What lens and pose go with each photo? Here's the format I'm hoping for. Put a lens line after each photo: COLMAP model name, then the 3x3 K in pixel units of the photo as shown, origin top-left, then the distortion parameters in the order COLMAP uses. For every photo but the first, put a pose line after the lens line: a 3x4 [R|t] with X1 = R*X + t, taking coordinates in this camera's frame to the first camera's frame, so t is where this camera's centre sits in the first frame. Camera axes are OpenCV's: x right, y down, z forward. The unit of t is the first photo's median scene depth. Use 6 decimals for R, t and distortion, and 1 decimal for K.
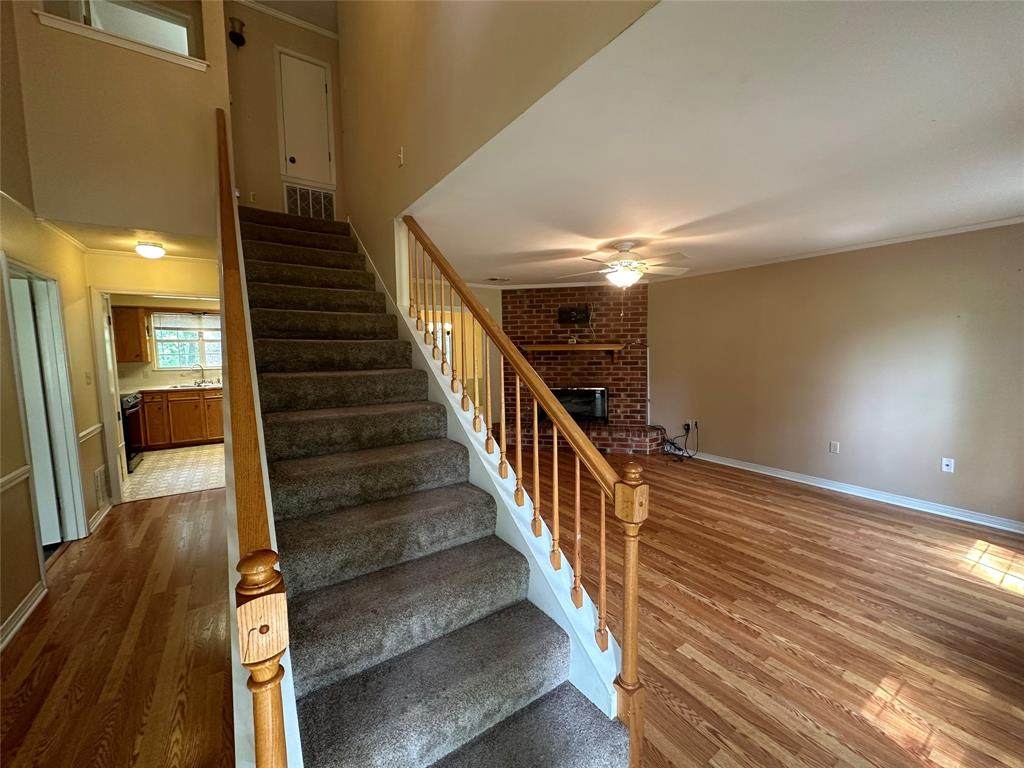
lens RADIAL K [[409.6, 0, 514.3], [0, 409.6, 382.7], [0, 0, 1]] dist [0.000347, -0.000779]
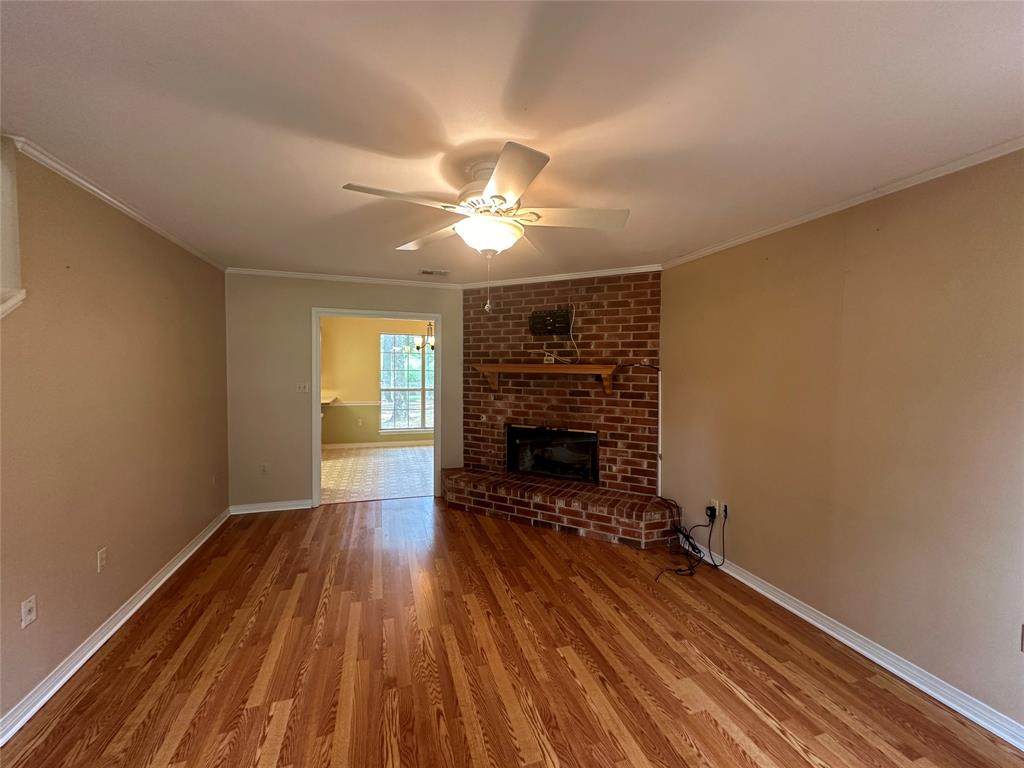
lens RADIAL K [[409.6, 0, 511.4], [0, 409.6, 385.1], [0, 0, 1]] dist [0.000347, -0.000779]
pose [[0.960535, 0.034202, -0.276047, 0.277280], [-0.046575, 0.998177, -0.038391, -0.030582], [0.274231, 0.049733, 0.960377, 0.332050]]
